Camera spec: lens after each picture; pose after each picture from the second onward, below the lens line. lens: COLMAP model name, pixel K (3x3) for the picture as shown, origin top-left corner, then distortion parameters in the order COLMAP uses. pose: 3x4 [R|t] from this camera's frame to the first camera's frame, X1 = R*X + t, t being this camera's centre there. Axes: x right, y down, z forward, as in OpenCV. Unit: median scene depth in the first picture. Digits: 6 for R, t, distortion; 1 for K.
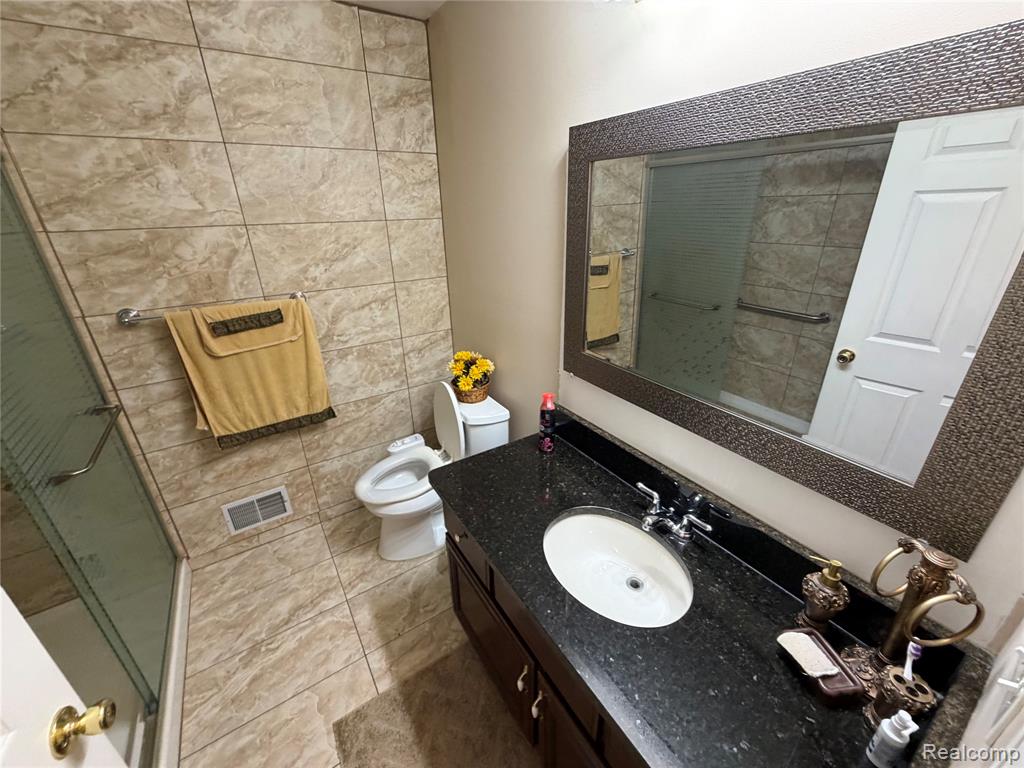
lens RADIAL K [[407.7, 0, 509.8], [0, 407.7, 383.2], [0, 0, 1]] dist [0.000524, -0.000355]
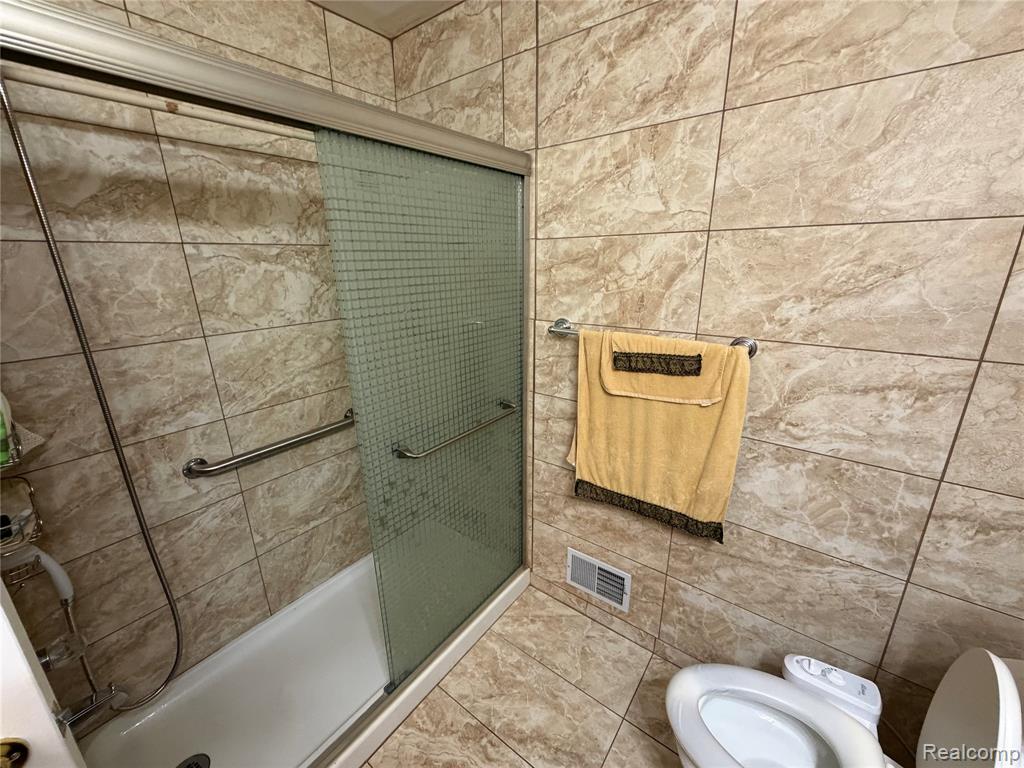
lens RADIAL K [[407.7, 0, 509.2], [0, 407.7, 383.4], [0, 0, 1]] dist [0.000524, -0.000355]
pose [[0.327559, 0.291414, -0.898768, -0.065740], [-0.366493, 0.915957, 0.163418, -0.139078], [0.870855, 0.275864, 0.406831, 0.490337]]
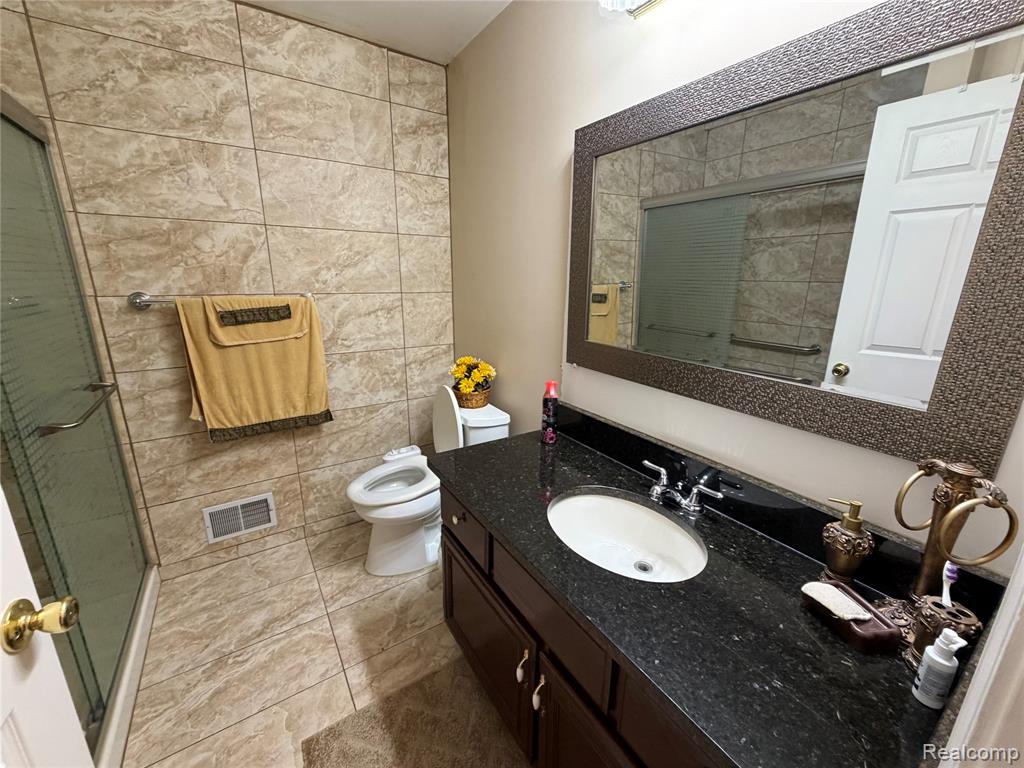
lens RADIAL K [[407.7, 0, 509.7], [0, 407.7, 382.9], [0, 0, 1]] dist [0.000524, -0.000355]
pose [[0.999505, 0.029396, 0.011241, -0.016492], [-0.027380, 0.988315, -0.149947, 0.153679], [-0.015517, 0.149565, 0.988630, 0.009454]]
